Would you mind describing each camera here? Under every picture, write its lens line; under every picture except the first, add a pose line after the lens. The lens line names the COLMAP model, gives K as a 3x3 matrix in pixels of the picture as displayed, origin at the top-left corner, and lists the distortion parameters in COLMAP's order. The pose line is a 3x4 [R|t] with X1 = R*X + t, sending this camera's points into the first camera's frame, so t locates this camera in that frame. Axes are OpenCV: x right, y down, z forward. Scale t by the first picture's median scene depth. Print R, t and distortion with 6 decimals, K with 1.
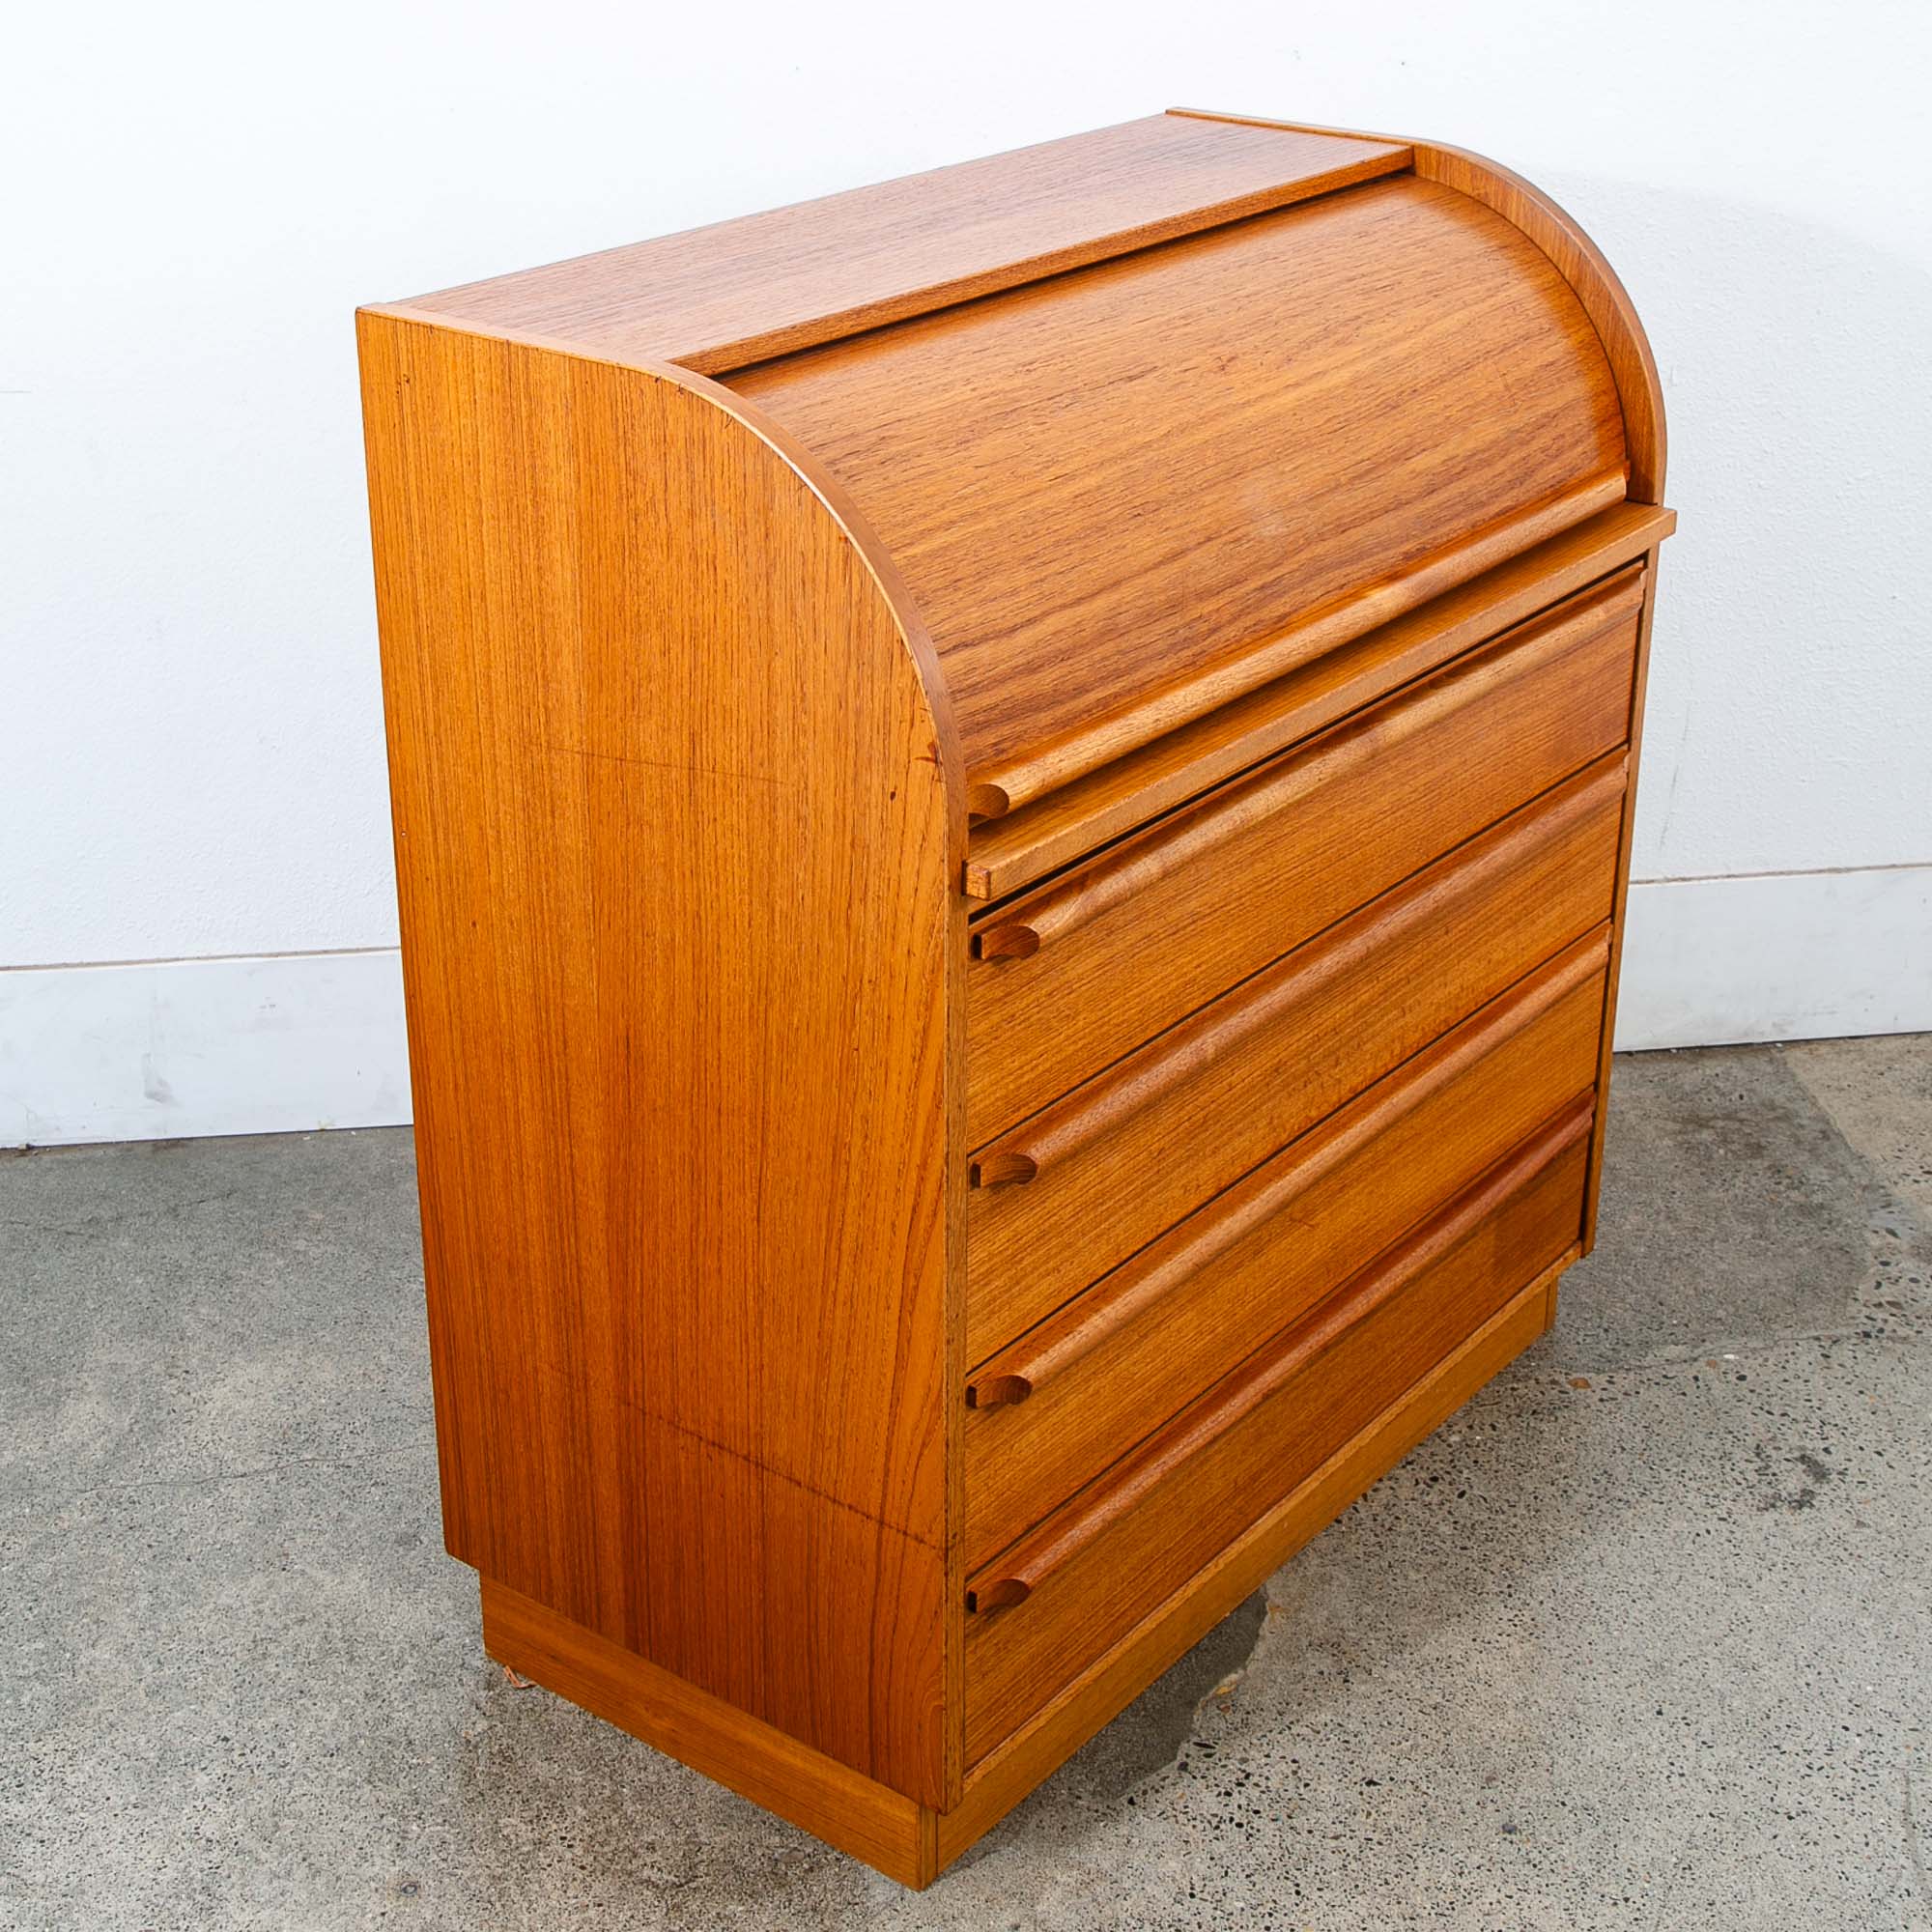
lens RADIAL K [[3086.6, 0, 936.0], [0, 3086.6, 841.0], [0, 0, 1]] dist [-0.027443, 0.000000]
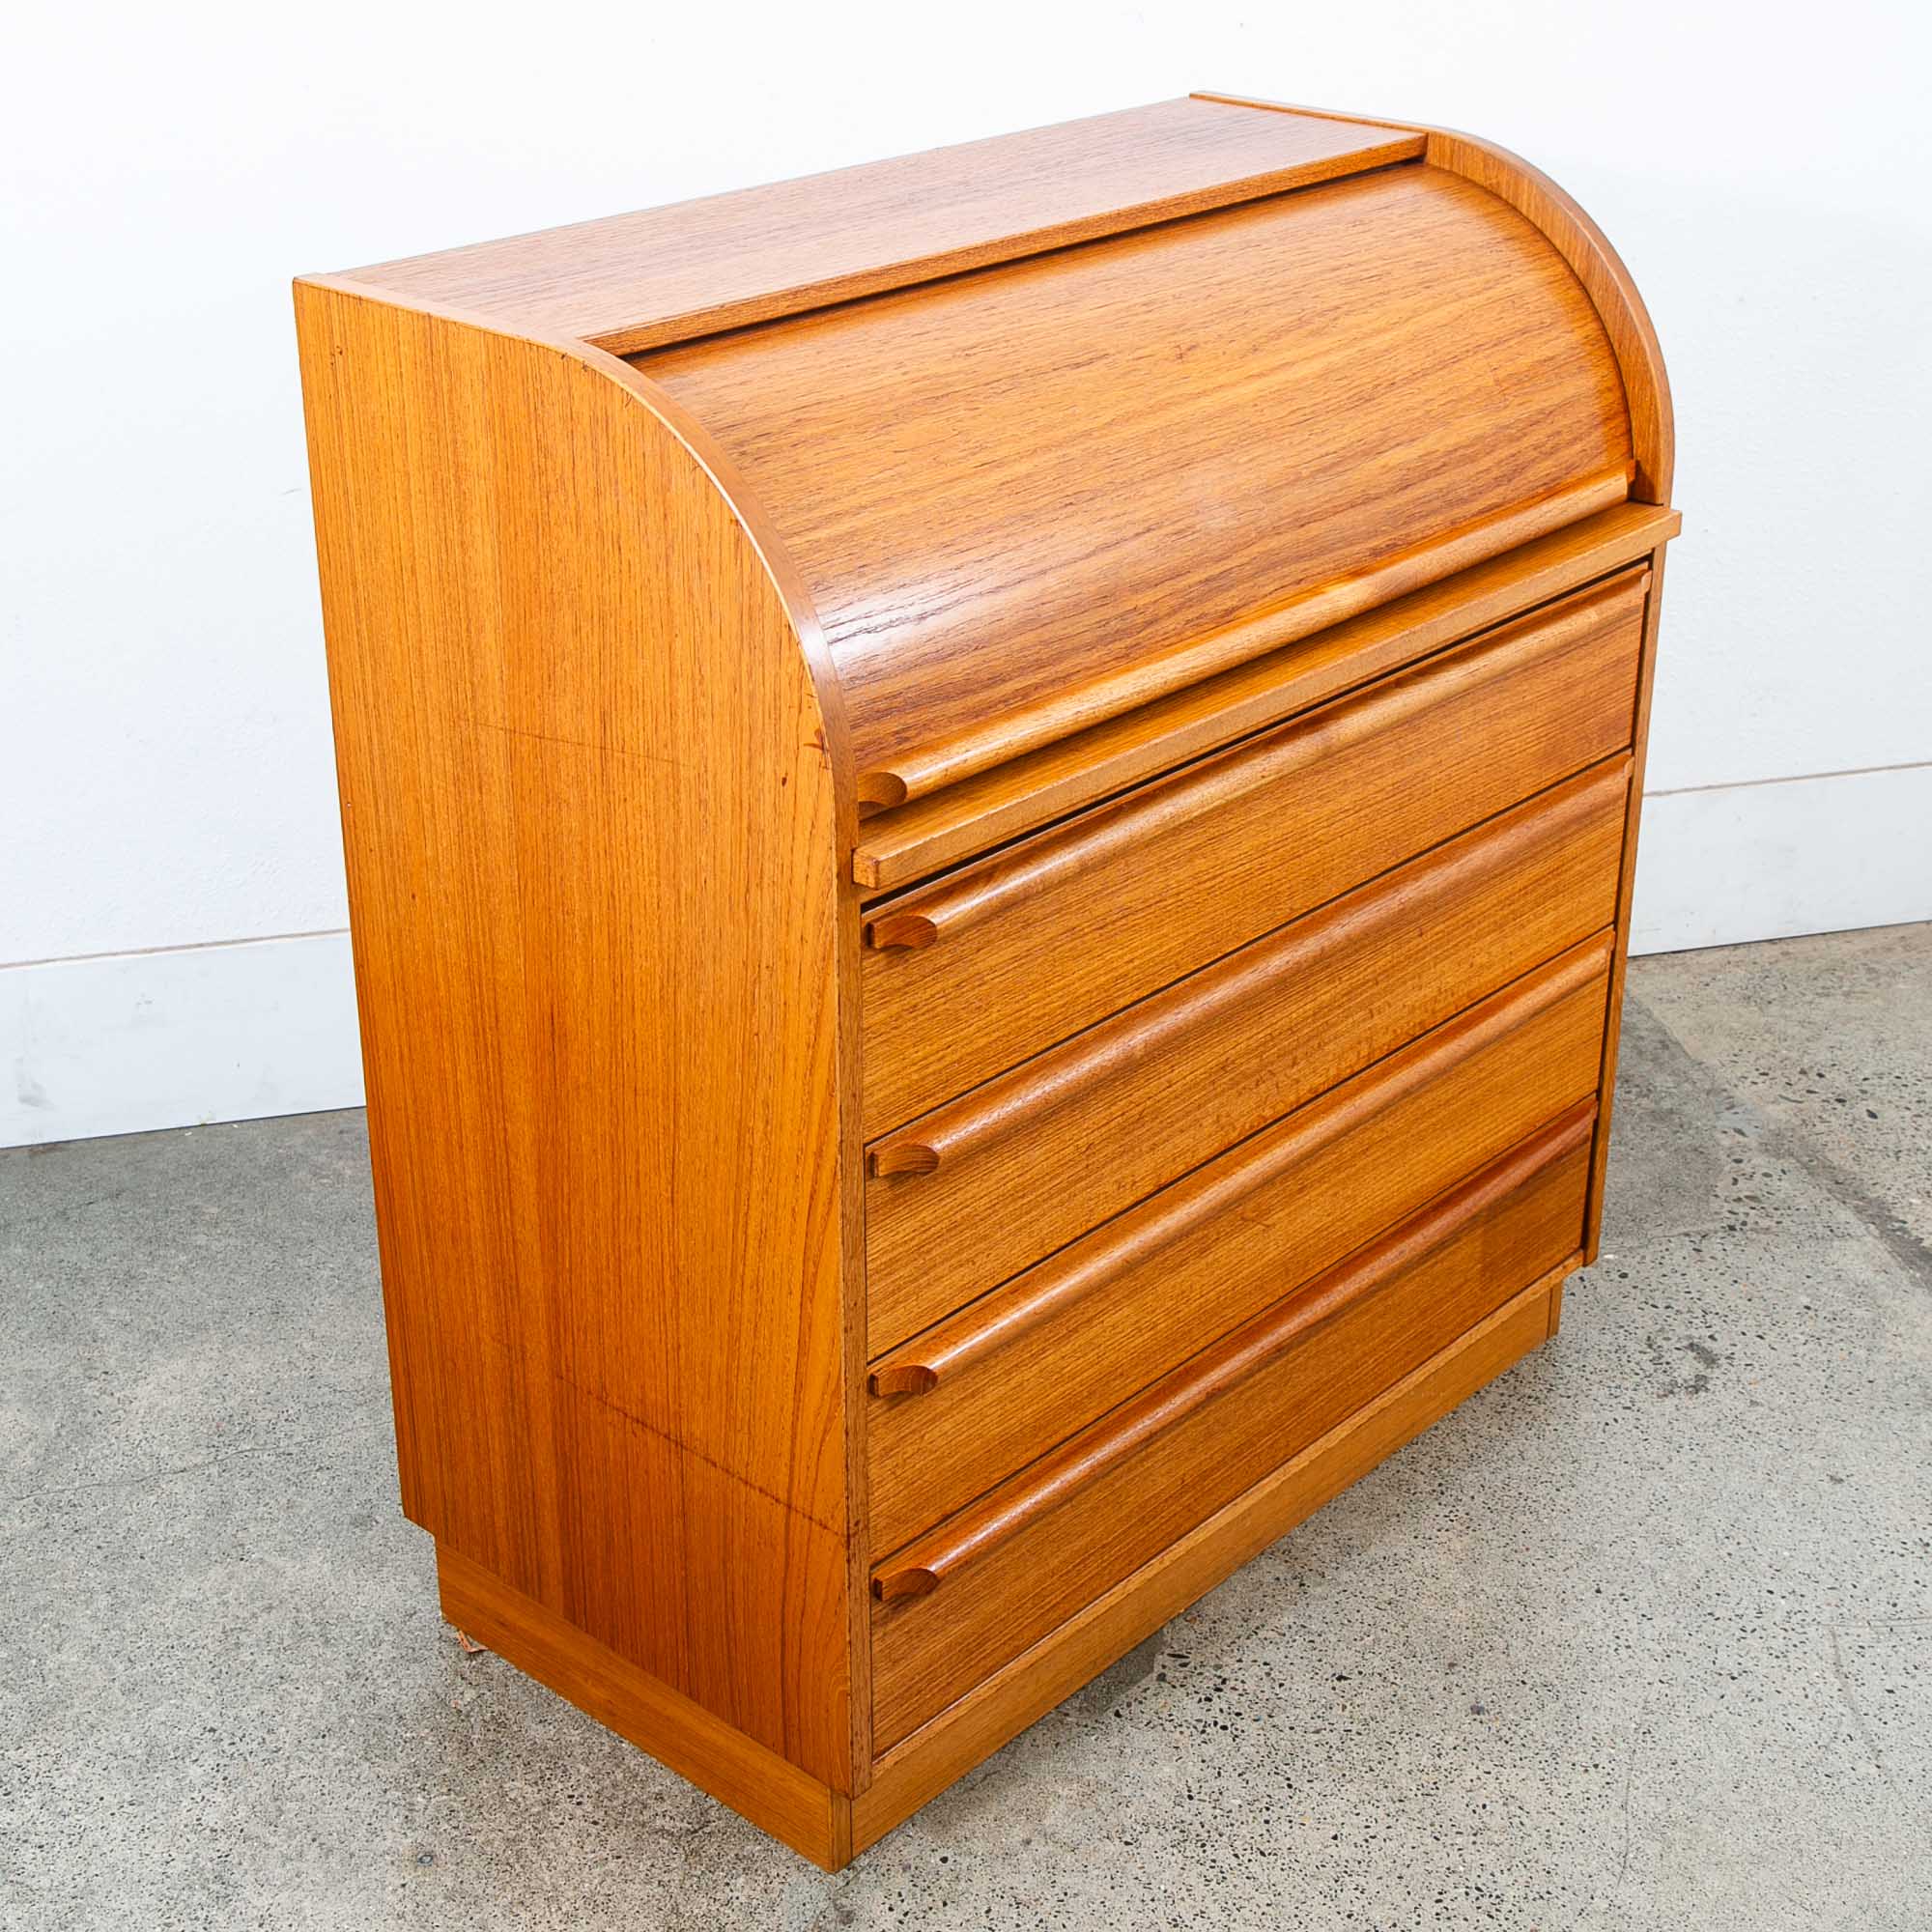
lens RADIAL K [[3045.4, 0, 998.3], [0, 3045.4, 894.7], [0, 0, 1]] dist [-0.004171, 0.000000]
pose [[0.997921, 0.030748, -0.056646, 0.096349], [-0.029349, 0.999247, 0.025374, -0.004407], [0.057383, -0.023659, 0.998072, 0.020666]]
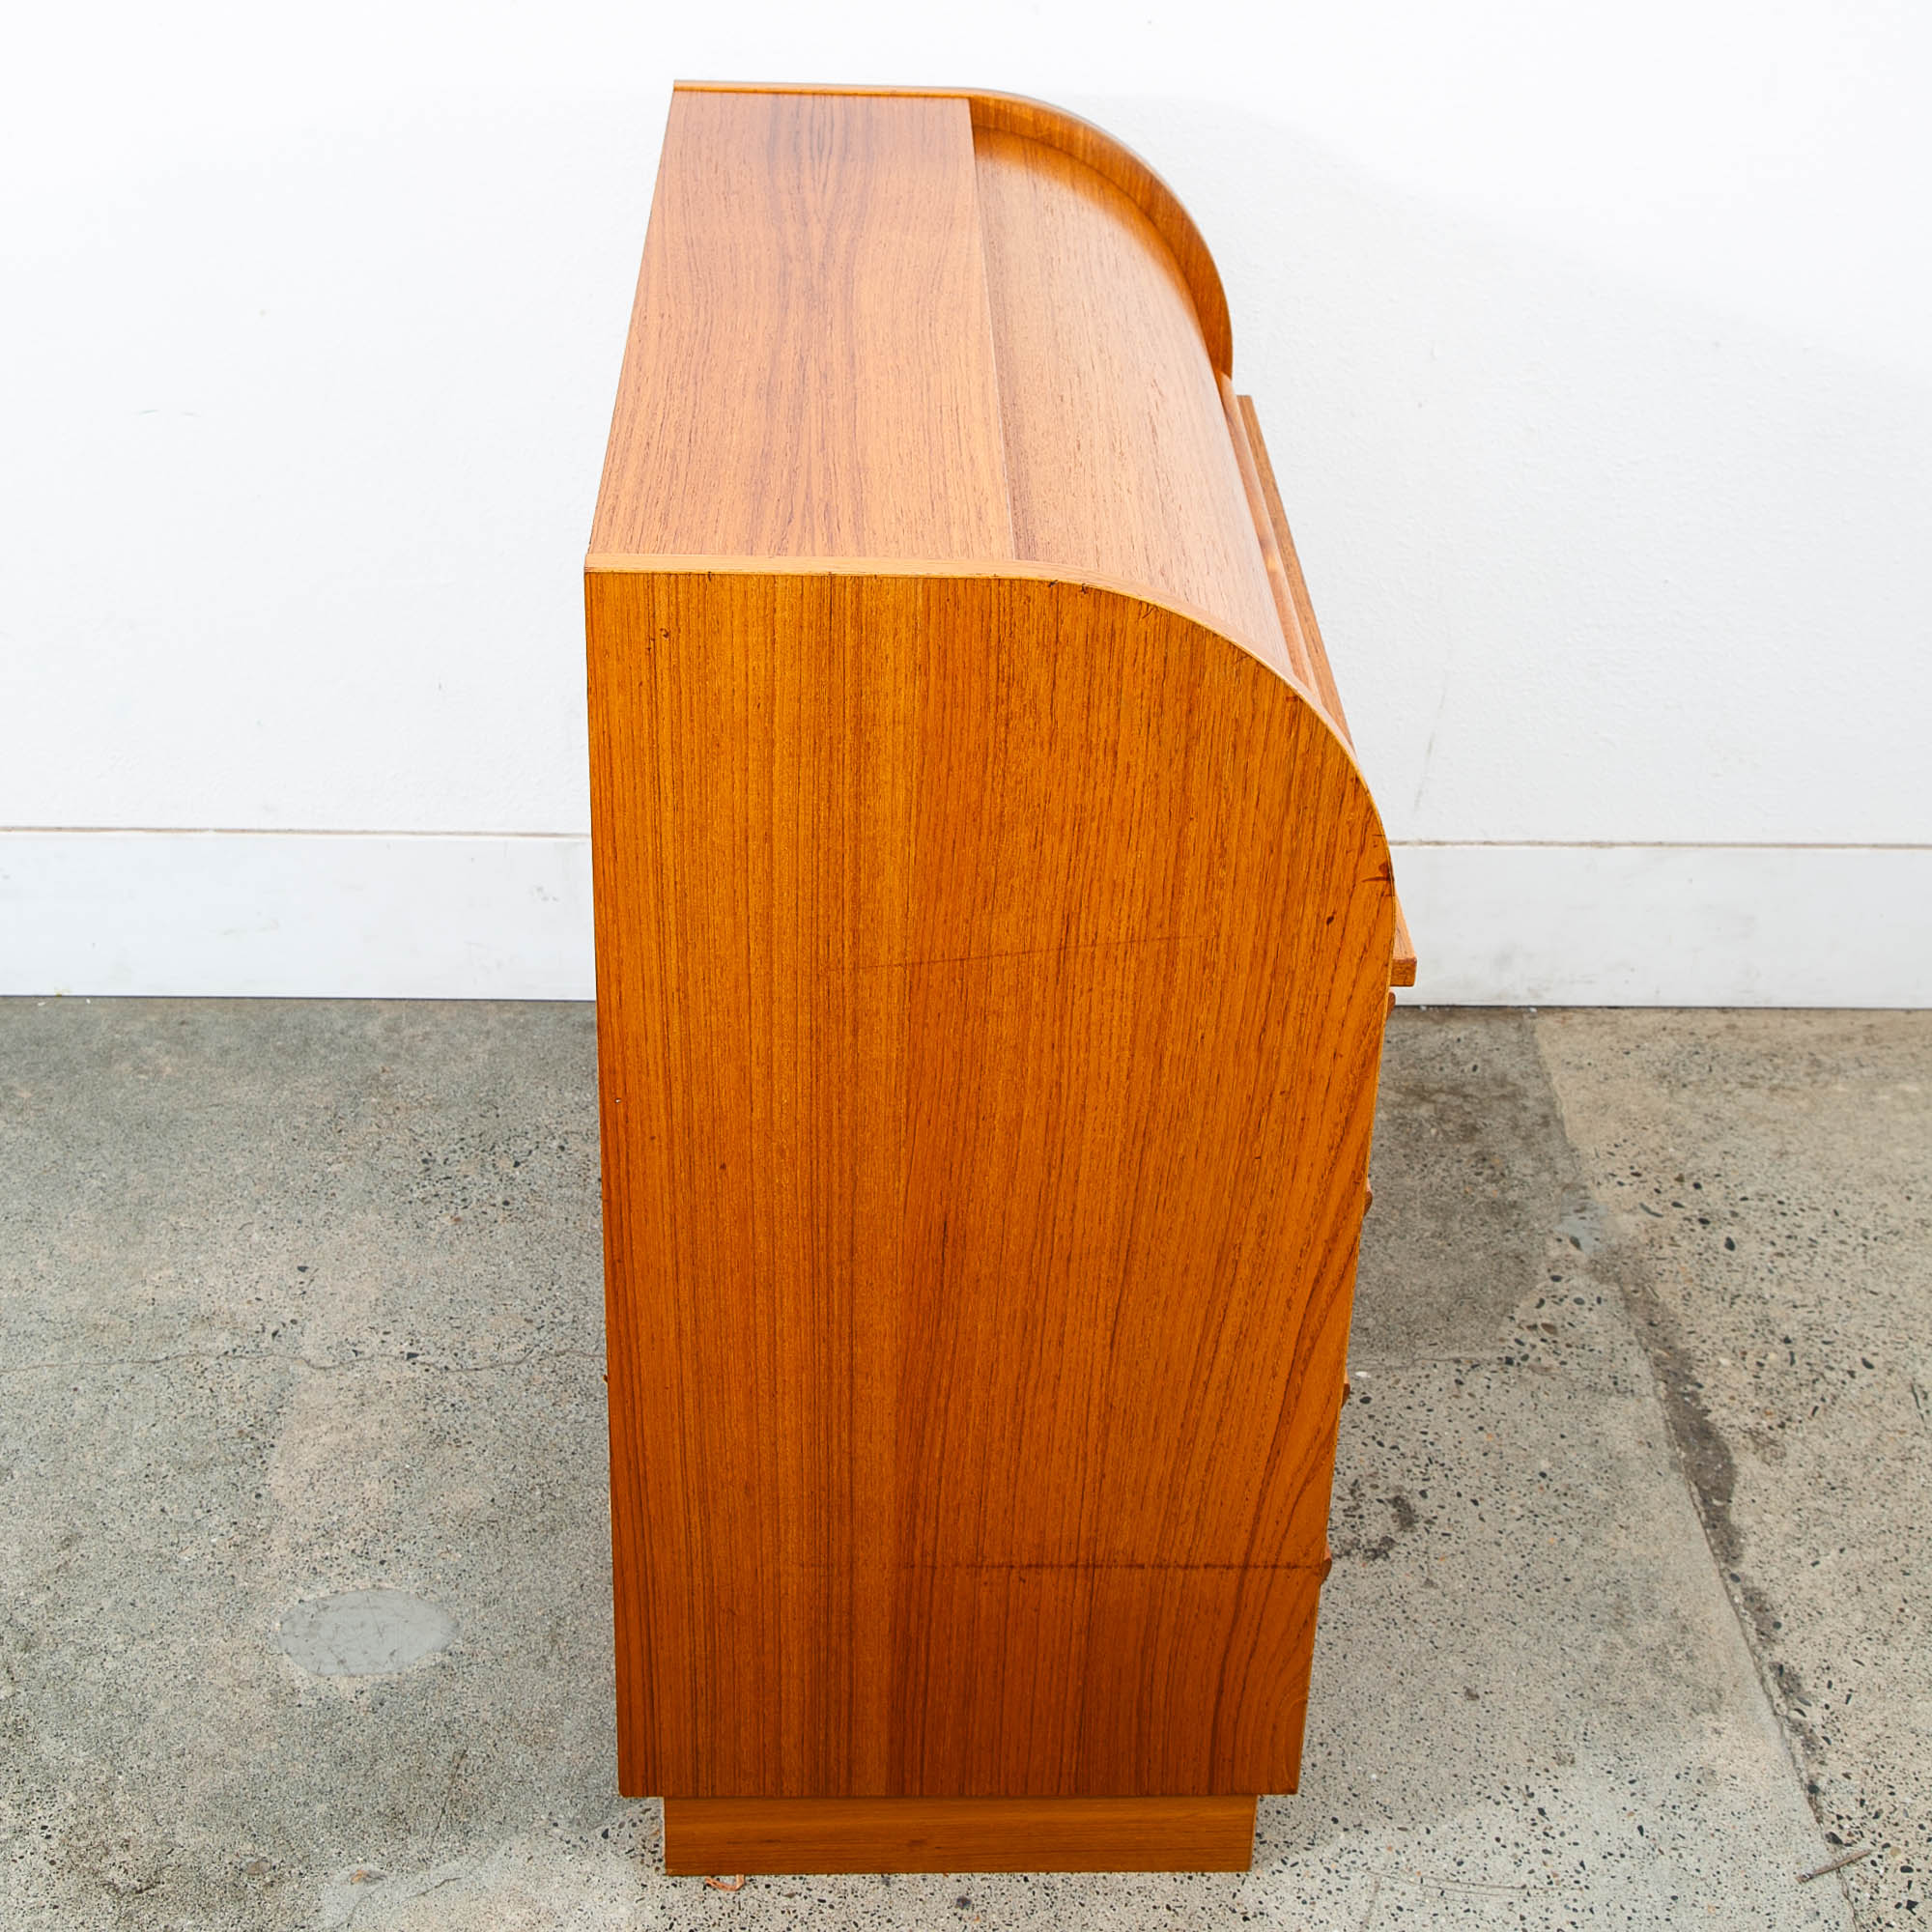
lens RADIAL K [[3061.6, 0, 945.0], [0, 3061.6, 734.9], [0, 0, 1]] dist [0.025921, 0.000000]
pose [[0.770993, -0.284232, 0.569897, -0.583246], [0.223212, 0.958717, 0.176178, -0.243193], [-0.596445, -0.008624, 0.802608, 0.224444]]
